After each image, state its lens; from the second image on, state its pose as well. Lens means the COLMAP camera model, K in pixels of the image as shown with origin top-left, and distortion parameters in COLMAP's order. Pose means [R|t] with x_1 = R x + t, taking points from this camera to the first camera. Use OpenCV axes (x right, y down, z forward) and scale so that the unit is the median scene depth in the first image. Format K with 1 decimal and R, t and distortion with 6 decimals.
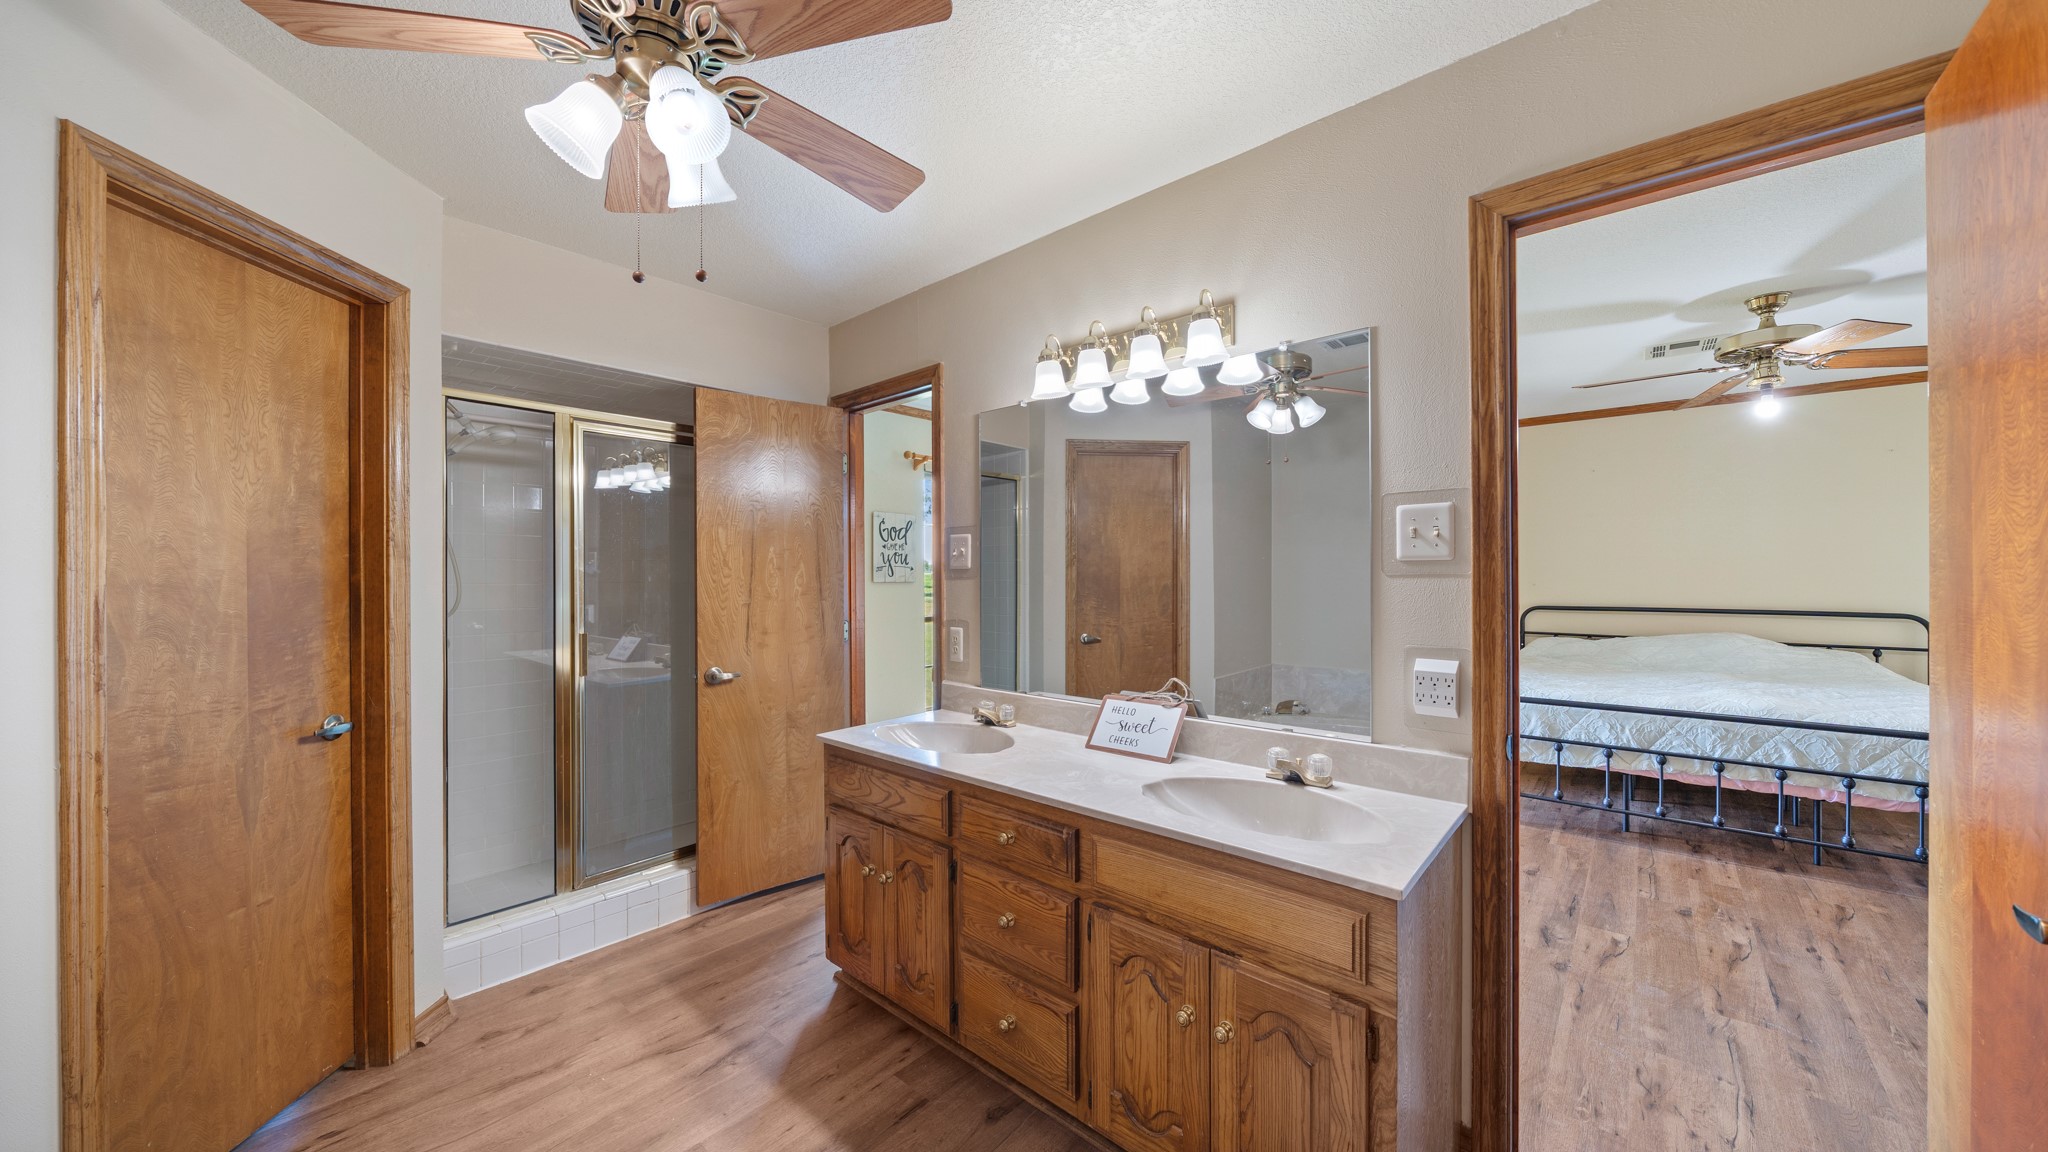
lens RADIAL K [[706.2, 0, 1019.4], [0, 706.2, 572.0], [0, 0, 1]] dist [-0.003003, 0.000301]
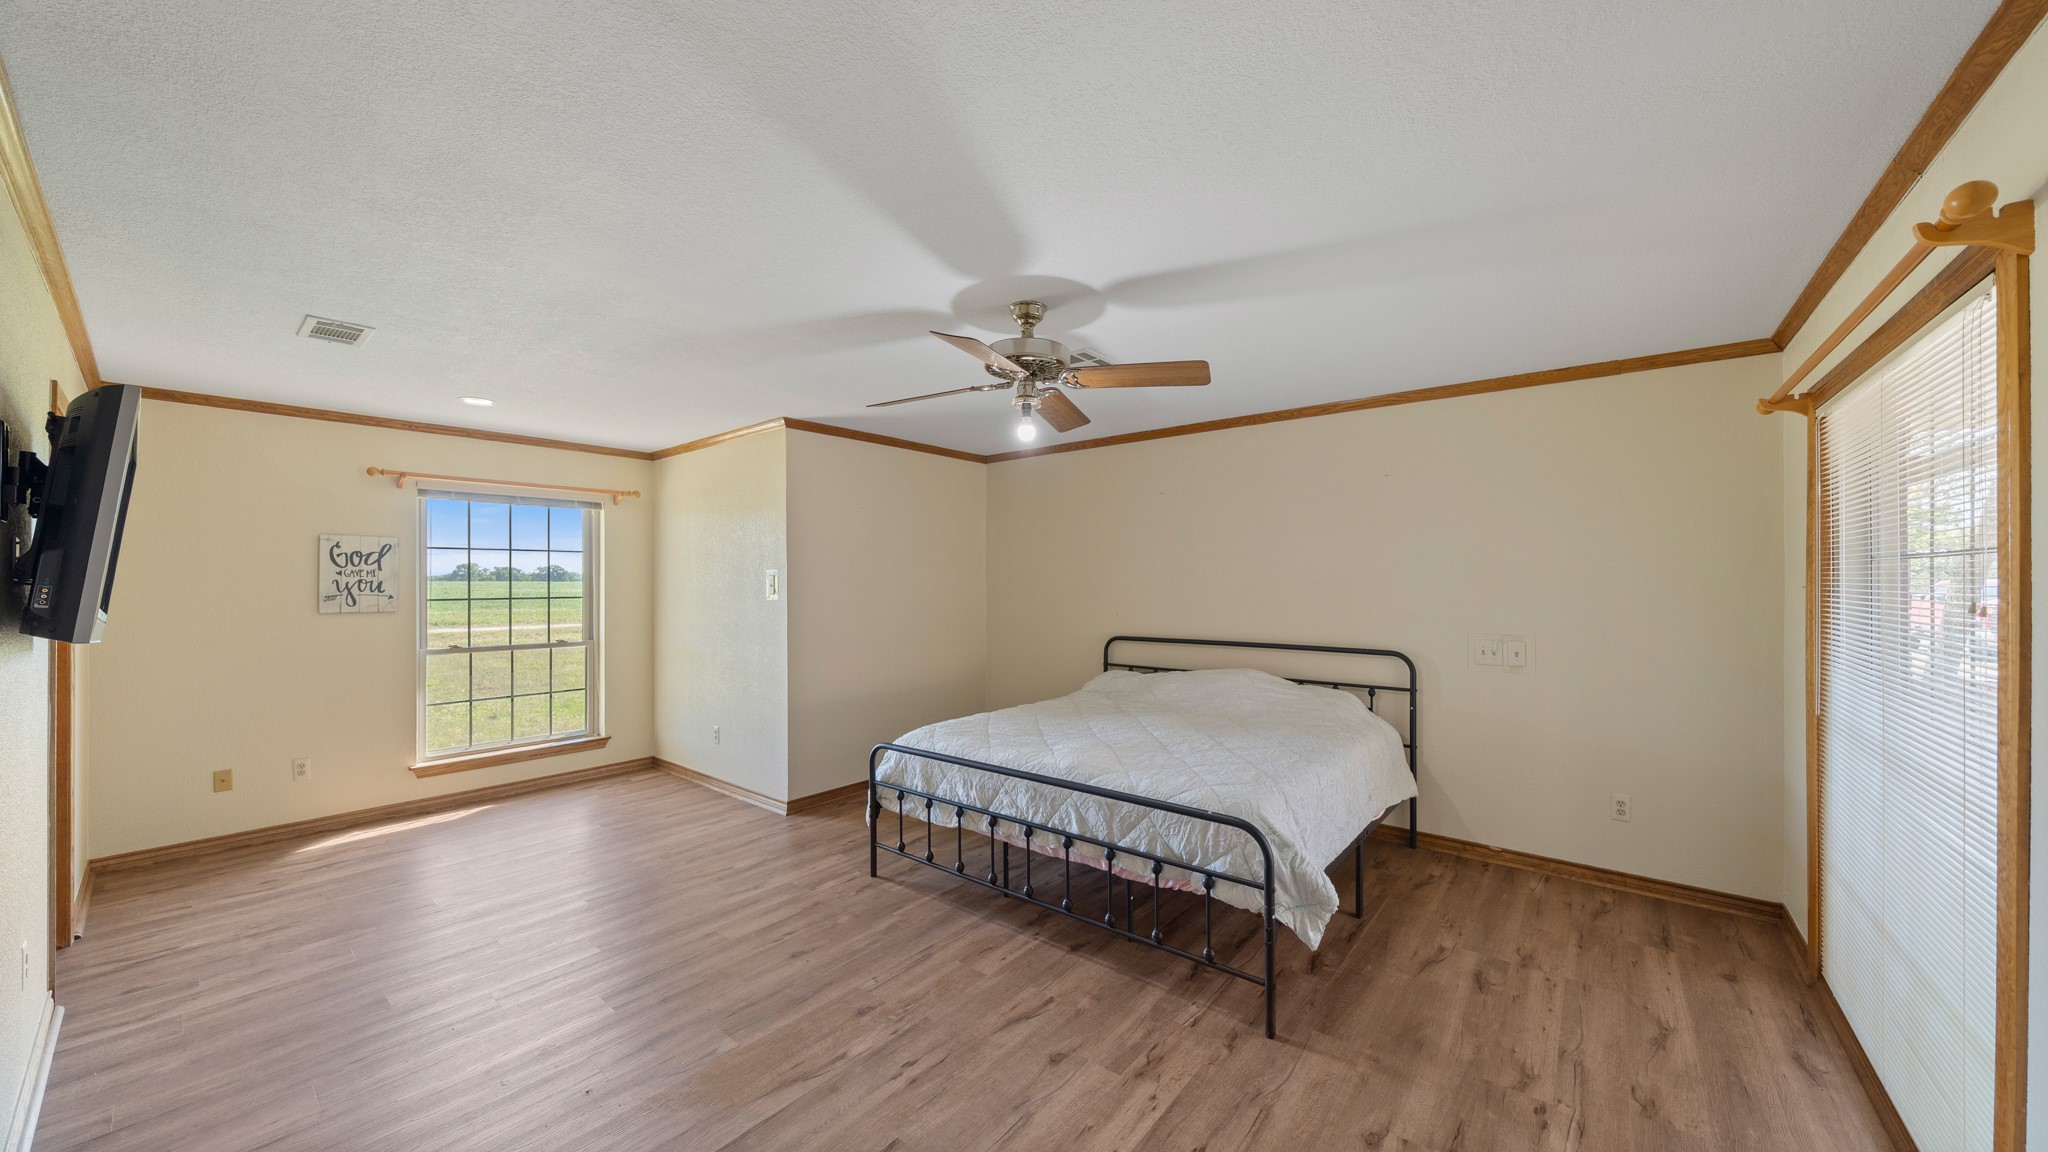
lens RADIAL K [[706.2, 0, 1033.2], [0, 706.2, 579.7], [0, 0, 1]] dist [-0.003003, 0.000301]
pose [[0.999558, 0.003405, 0.029528, 0.919895], [-0.003275, 0.999985, -0.004445, -0.036407], [-0.029543, 0.004347, 0.999554, 0.098608]]
